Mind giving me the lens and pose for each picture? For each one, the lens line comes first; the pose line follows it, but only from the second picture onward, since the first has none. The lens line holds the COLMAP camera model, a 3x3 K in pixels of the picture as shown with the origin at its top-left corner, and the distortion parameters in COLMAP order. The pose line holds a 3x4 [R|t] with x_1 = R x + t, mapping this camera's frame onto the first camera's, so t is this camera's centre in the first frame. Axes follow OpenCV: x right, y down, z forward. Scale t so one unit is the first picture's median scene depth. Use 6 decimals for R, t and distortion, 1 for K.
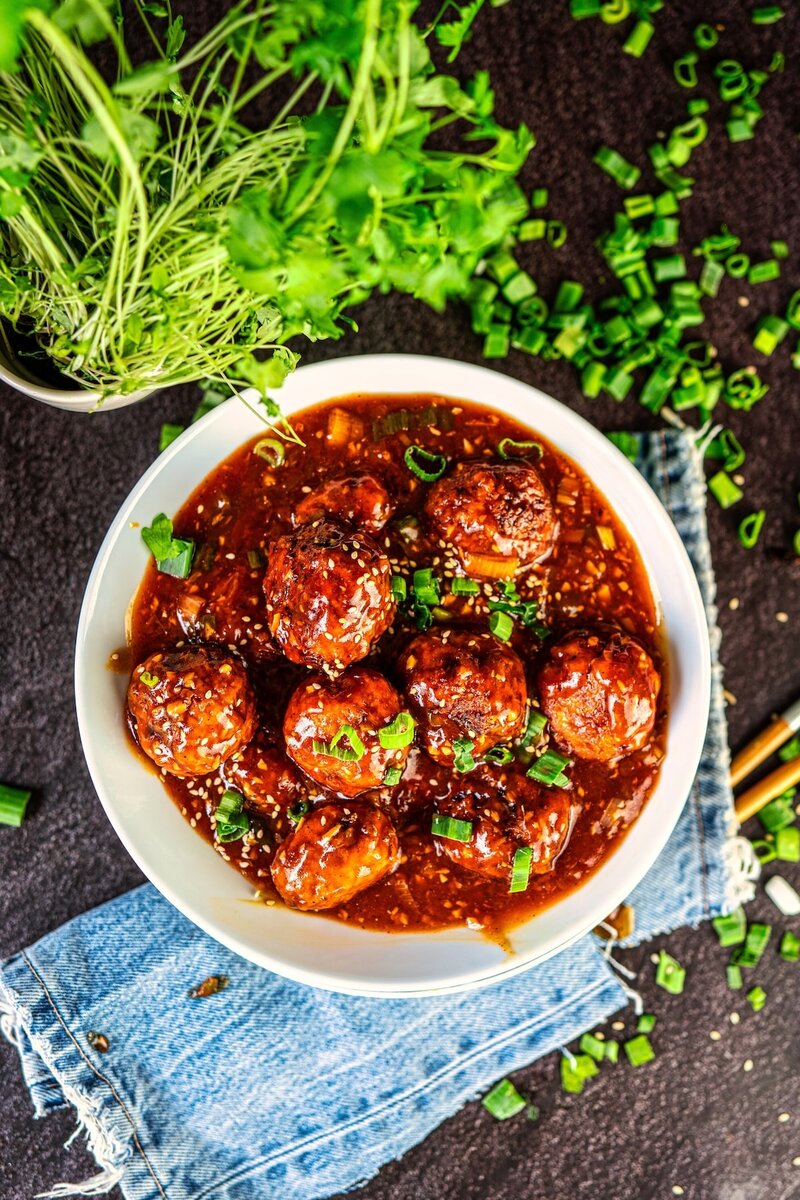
lens RADIAL K [[1800.8, 0, 399.0], [0, 1800.8, 533.9], [0, 0, 1]] dist [0.093563, -0.170331]
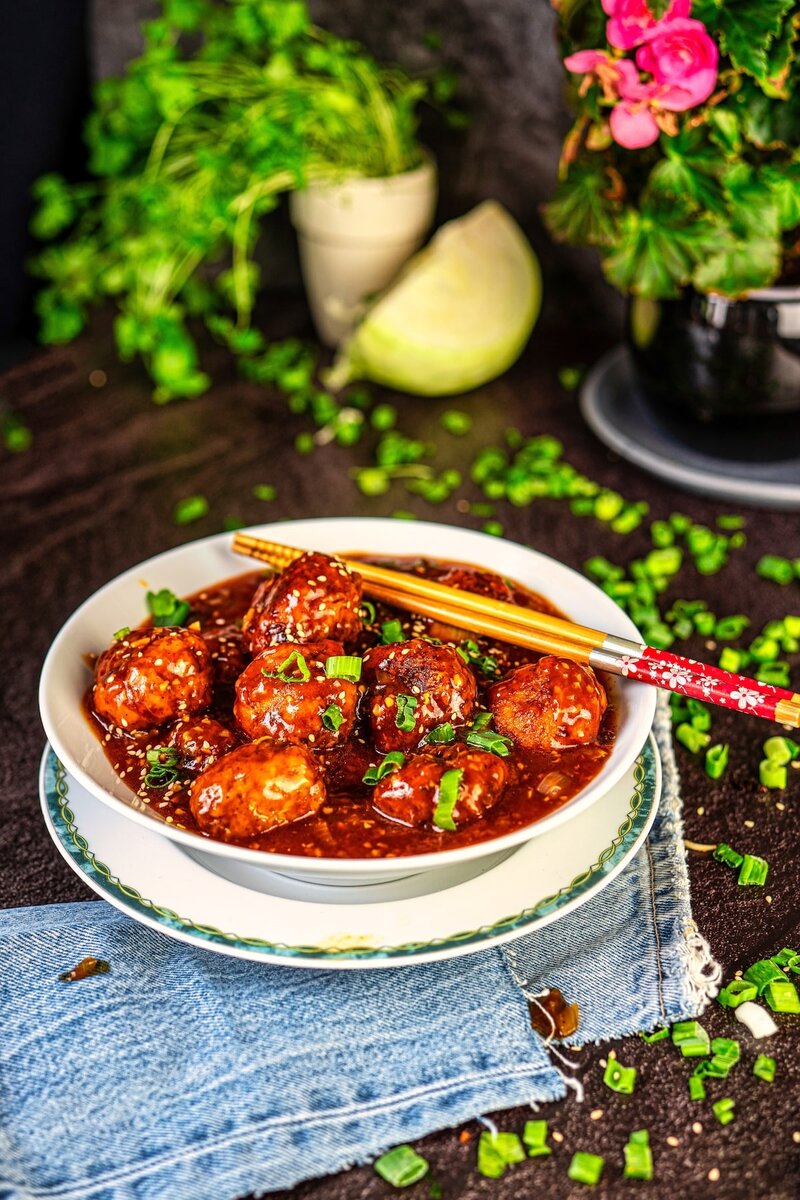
lens RADIAL K [[1800.8, 0, 399.0], [0, 1800.8, 533.9], [0, 0, 1]] dist [0.093563, -0.170331]
pose [[0.990535, 0.071582, -0.117118, 0.131570], [-0.137172, 0.546969, -0.825838, 0.827439], [0.004945, 0.834087, 0.551611, 0.335184]]
